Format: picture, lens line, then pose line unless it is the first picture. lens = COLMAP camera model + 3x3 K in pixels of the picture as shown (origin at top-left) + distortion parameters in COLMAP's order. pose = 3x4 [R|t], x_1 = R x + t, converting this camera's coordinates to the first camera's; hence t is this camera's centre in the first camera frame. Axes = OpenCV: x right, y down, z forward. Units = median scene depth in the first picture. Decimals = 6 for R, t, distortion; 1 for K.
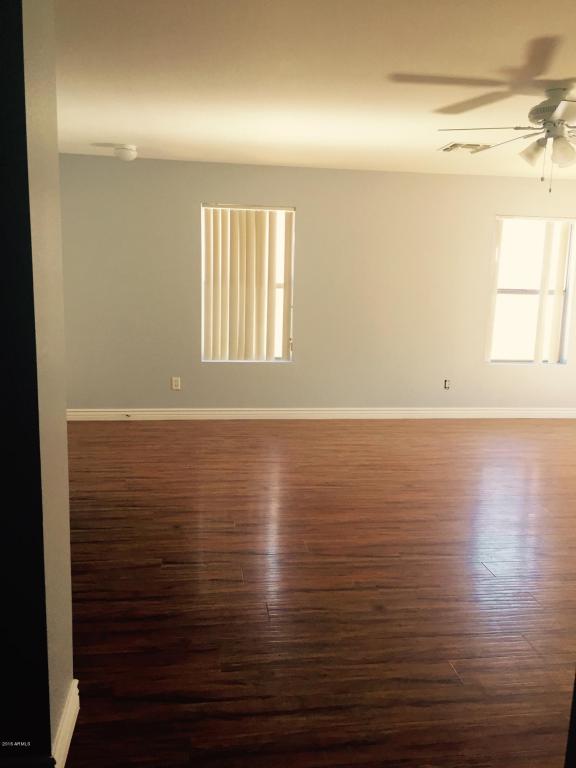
lens RADIAL K [[660.7, 0, 288.0], [0, 660.7, 384.0], [0, 0, 1]] dist [0.059649, -0.013836]
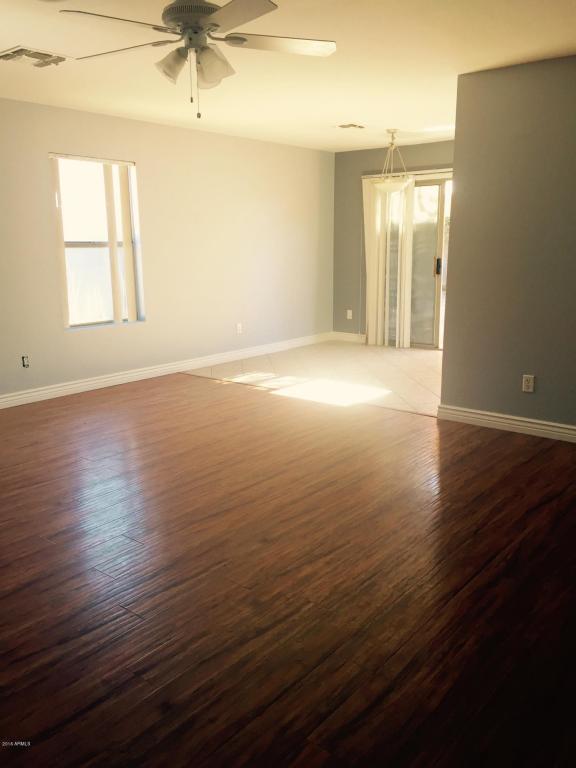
lens RADIAL K [[662.6, 0, 305.6], [0, 662.6, 383.4], [0, 0, 1]] dist [0.009080, -0.009649]
pose [[0.719331, -0.177525, 0.671601, -0.067511], [0.134838, 0.984089, 0.115704, -0.021731], [-0.681456, 0.007328, 0.731823, 0.171408]]
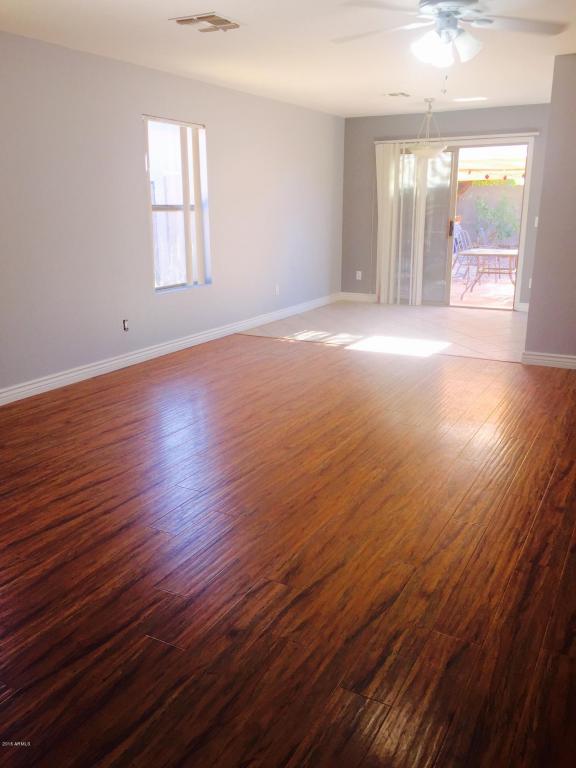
lens RADIAL K [[662.6, 0, 305.6], [0, 662.6, 383.4], [0, 0, 1]] dist [0.009080, -0.009649]
pose [[0.588909, -0.241152, 0.771383, -0.289933], [0.147848, 0.970486, 0.190523, -0.054527], [-0.794561, 0.001847, 0.607182, 0.329048]]
